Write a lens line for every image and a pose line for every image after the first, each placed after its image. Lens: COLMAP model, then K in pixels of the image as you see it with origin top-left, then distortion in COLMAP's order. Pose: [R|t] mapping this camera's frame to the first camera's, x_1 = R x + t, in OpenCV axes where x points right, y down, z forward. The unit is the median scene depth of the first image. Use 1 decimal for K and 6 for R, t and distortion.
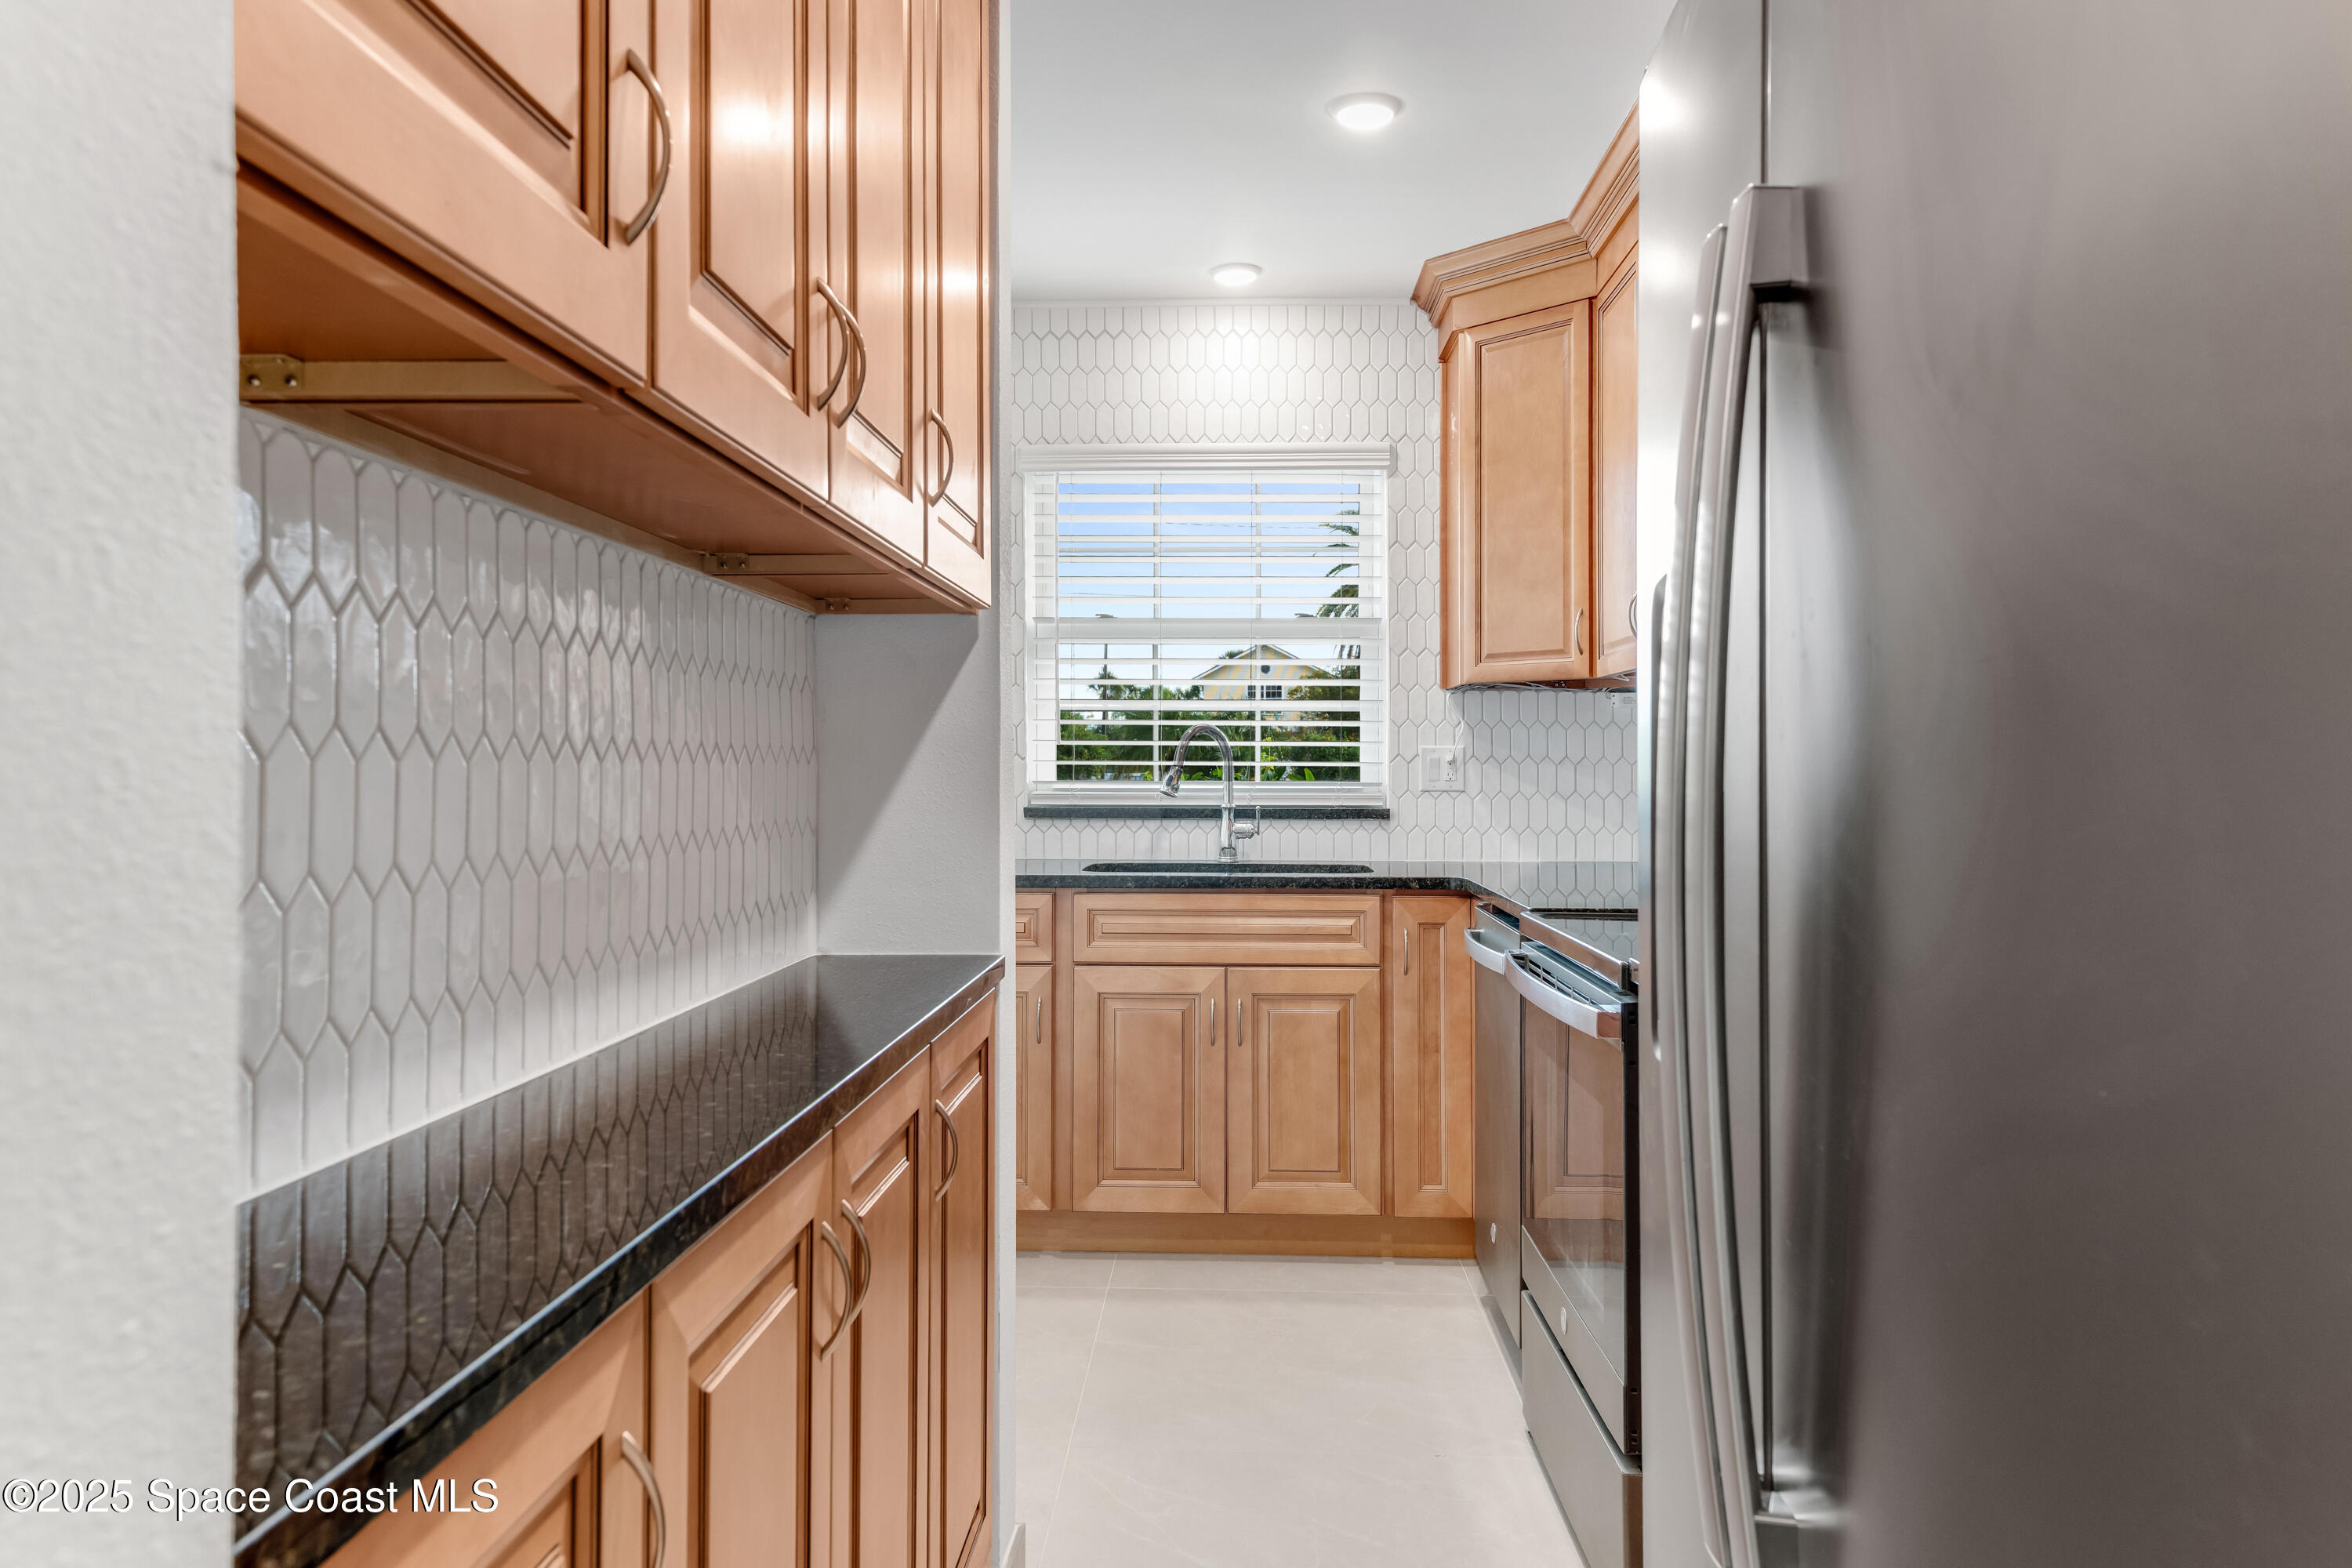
lens RADIAL K [[1641.2, 0, 1176.0], [0, 1641.2, 784.0], [0, 0, 1]] dist [0.002730, 0.000139]
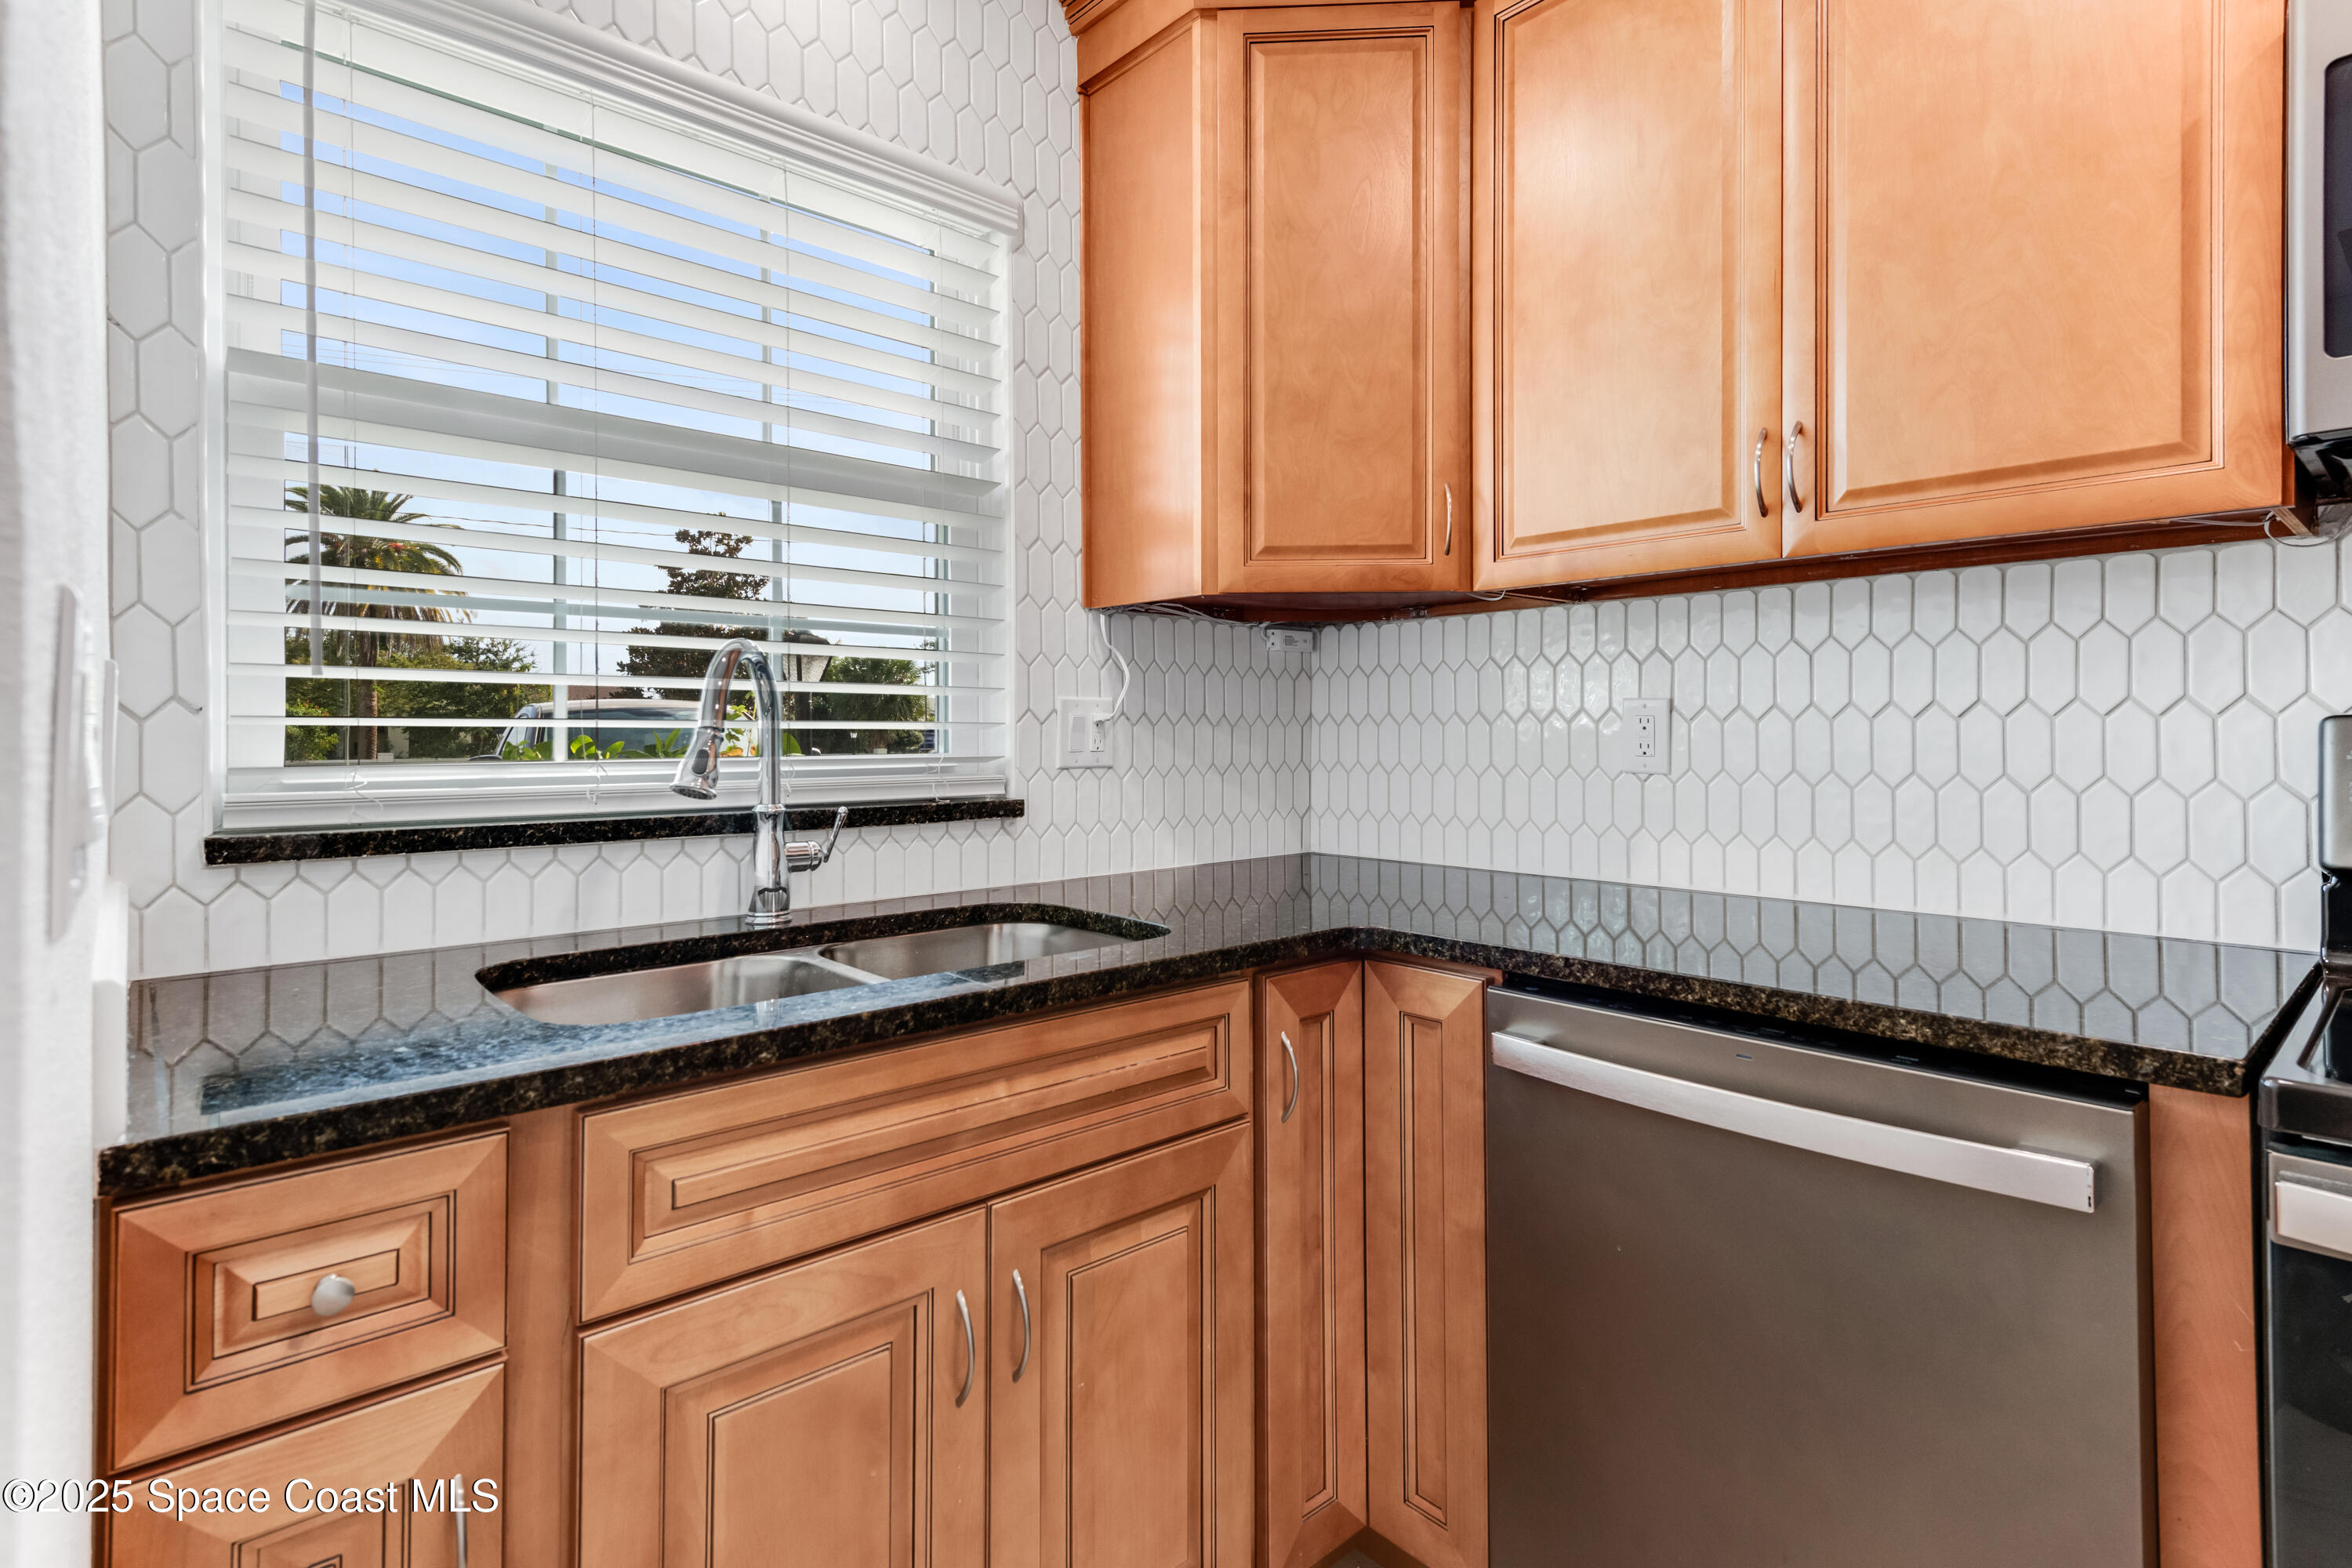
lens RADIAL K [[1127.8, 0, 1186.4], [0, 1127.8, 733.6], [0, 0, 1]] dist [0.022804, -0.000122]
pose [[0.709924, -0.003480, 0.704270, -0.131161], [0.011996, 0.999902, -0.007151, -0.005851], [-0.704177, 0.013525, 0.709896, 0.722174]]
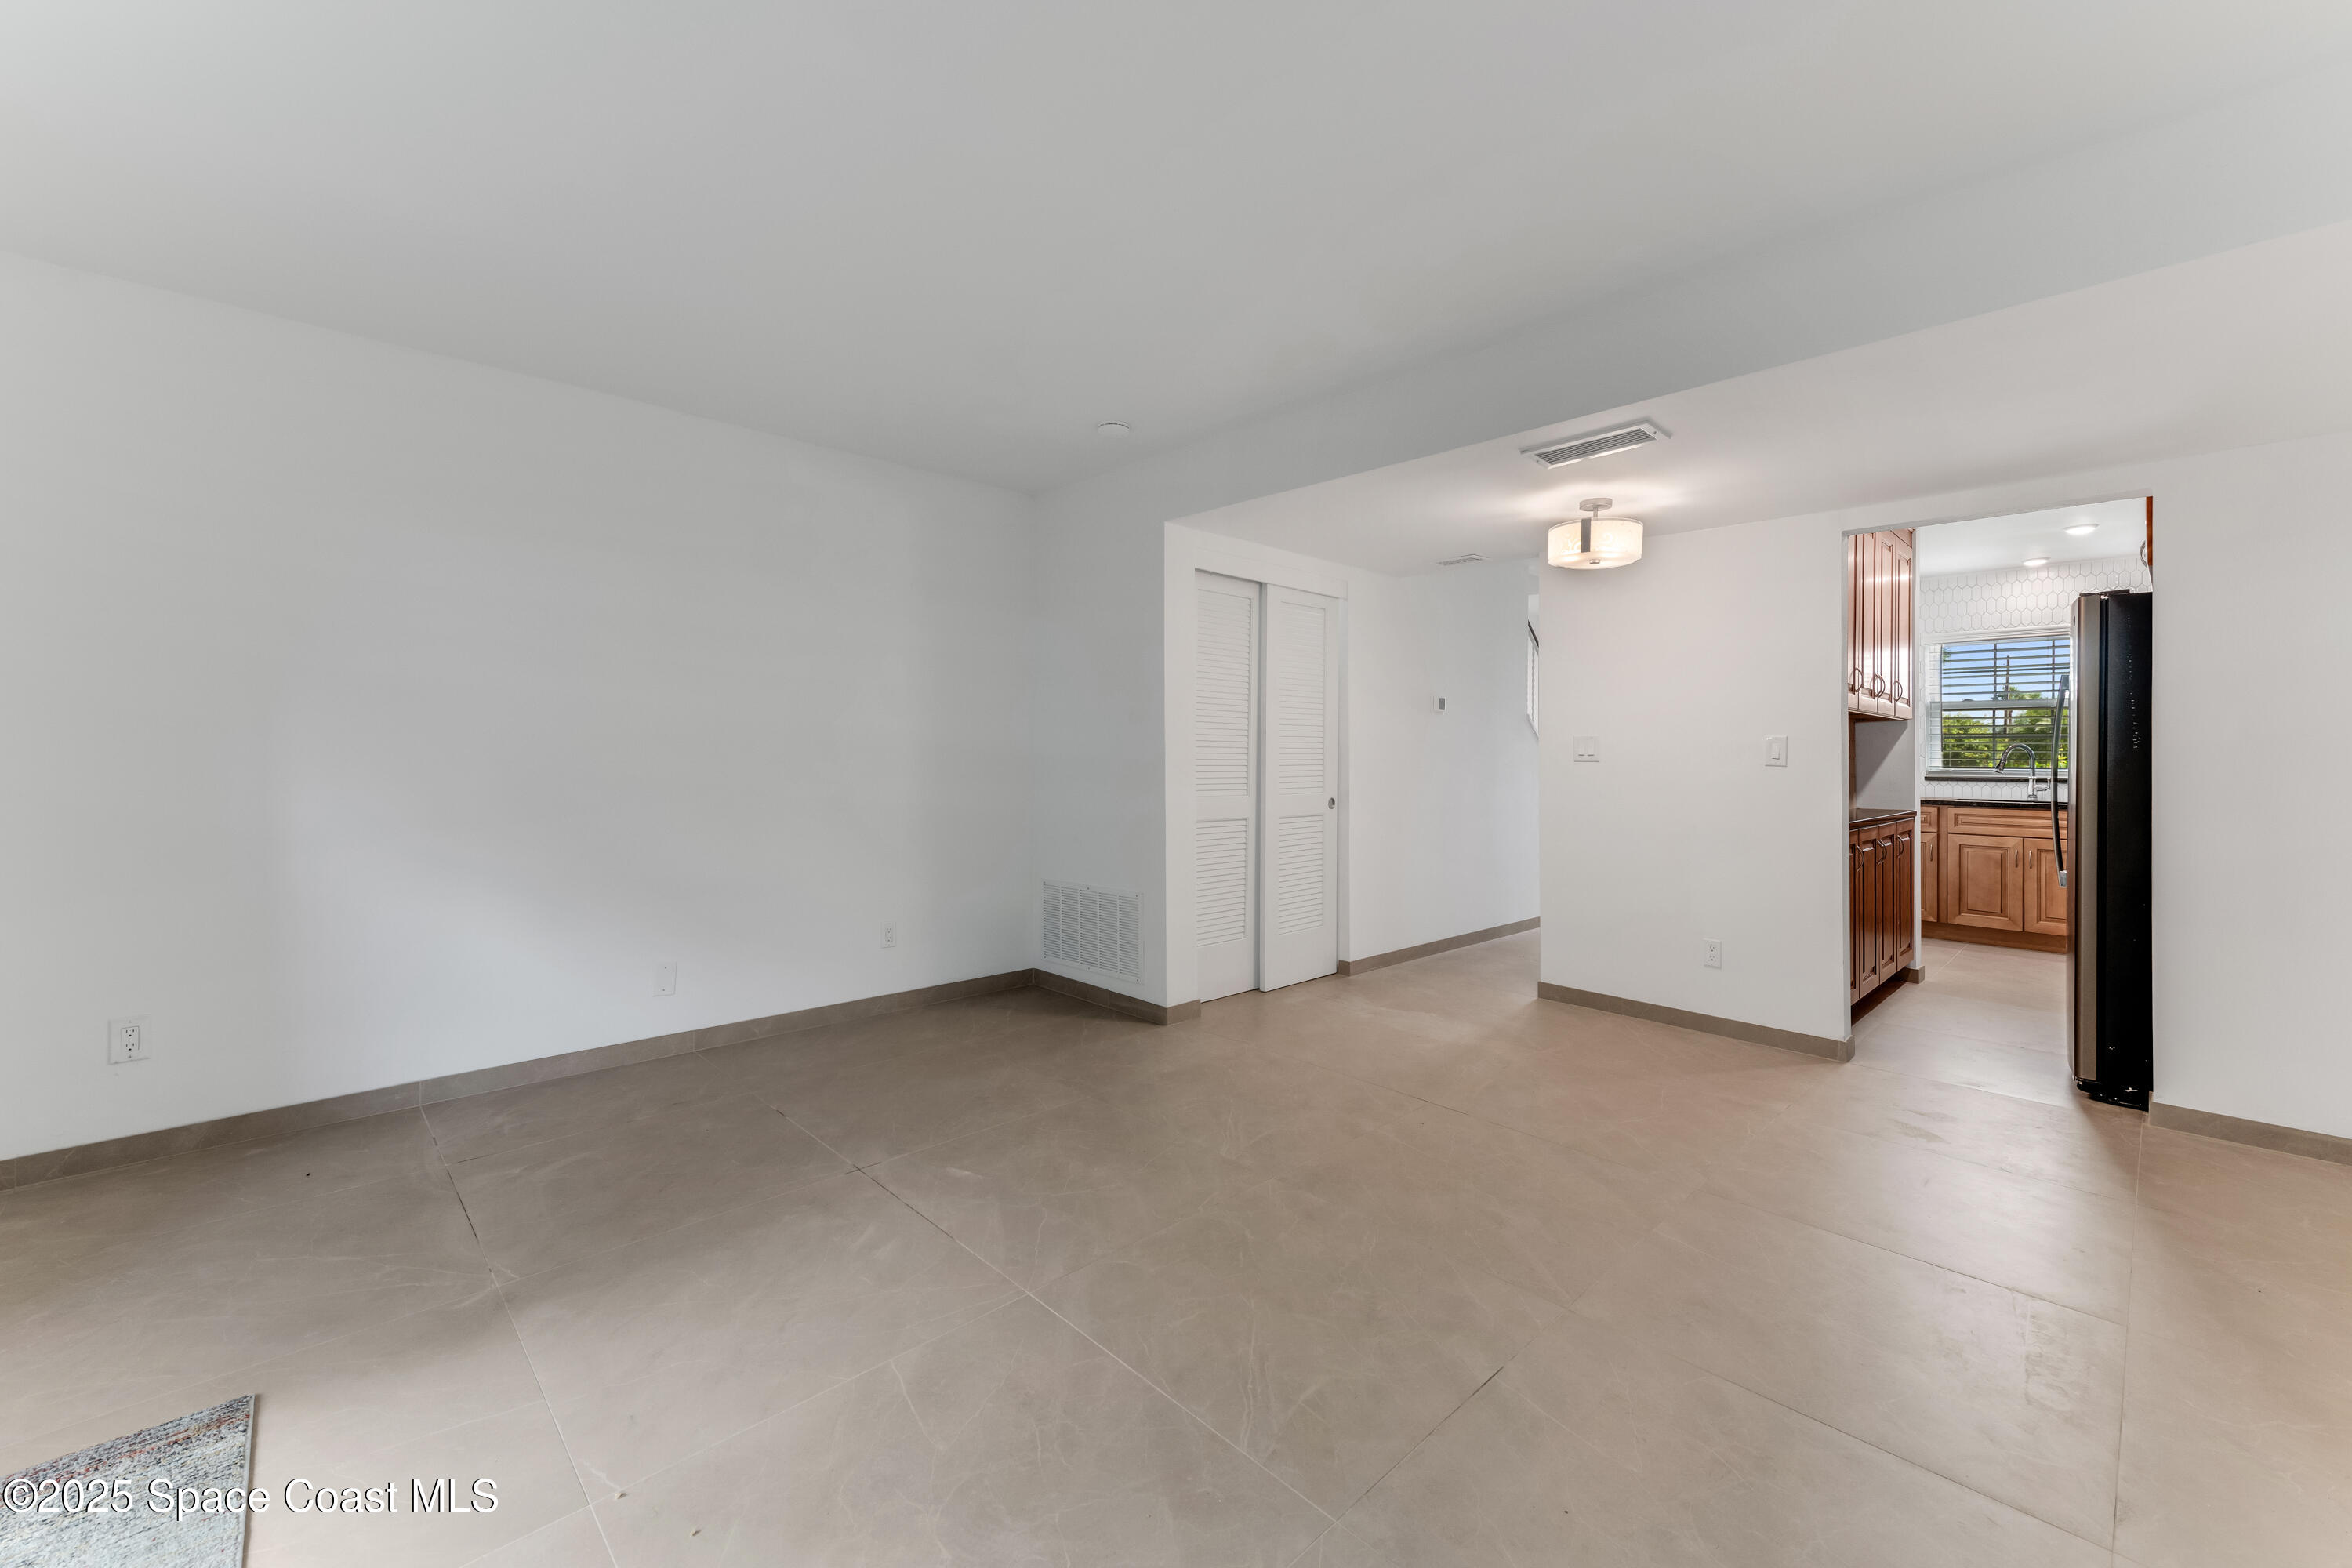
lens RADIAL K [[931.5, 0, 1167.8], [0, 931.5, 749.7], [0, 0, 1]] dist [0.001706, -0.000010]
pose [[0.712565, -0.001894, -0.701603, 0.098425], [-0.009561, 0.999877, -0.012409, 0.001673], [0.701540, 0.015550, 0.712460, -0.986489]]
